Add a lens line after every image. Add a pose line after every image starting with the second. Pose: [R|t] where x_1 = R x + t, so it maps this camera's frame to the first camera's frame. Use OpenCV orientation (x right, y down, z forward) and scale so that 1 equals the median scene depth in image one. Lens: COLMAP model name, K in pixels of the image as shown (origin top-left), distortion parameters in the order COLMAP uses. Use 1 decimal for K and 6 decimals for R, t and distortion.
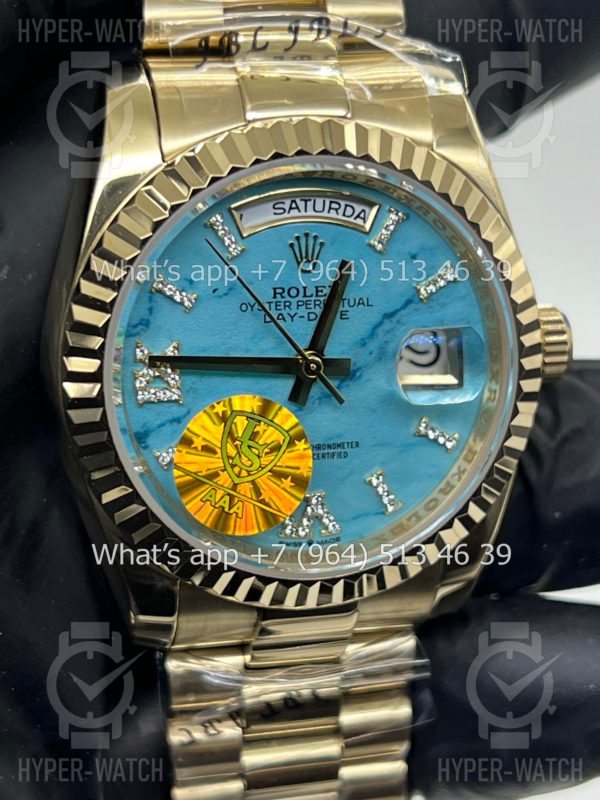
lens RADIAL K [[1814.0, 0, 297.4], [0, 1814.0, 401.5], [0, 0, 1]] dist [0.294775, 0.000000]
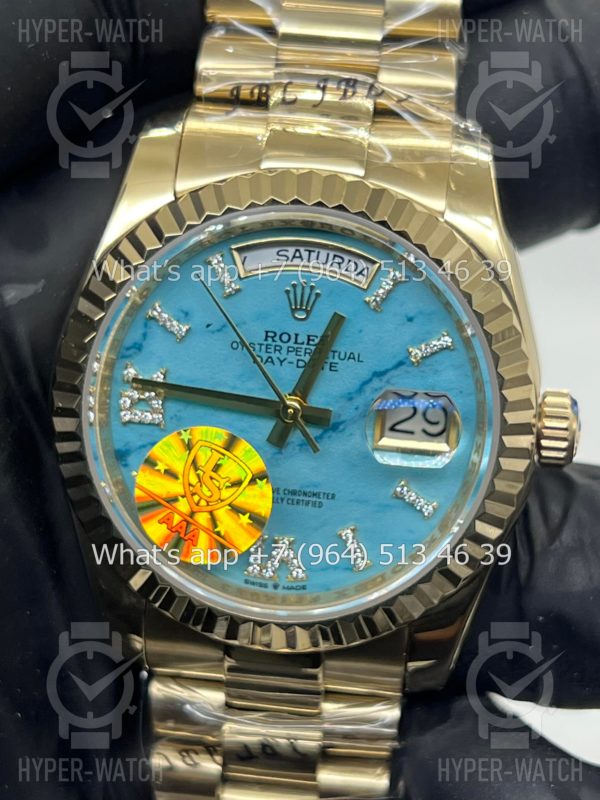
lens RADIAL K [[1814.0, 0, 298.5], [0, 1814.0, 407.2], [0, 0, 1]] dist [0.294775, 0.000000]
pose [[0.944846, 0.134633, -0.298564, 0.315341], [-0.154579, 0.986995, -0.044114, 0.022598], [0.288742, 0.087832, 0.953370, 0.027356]]
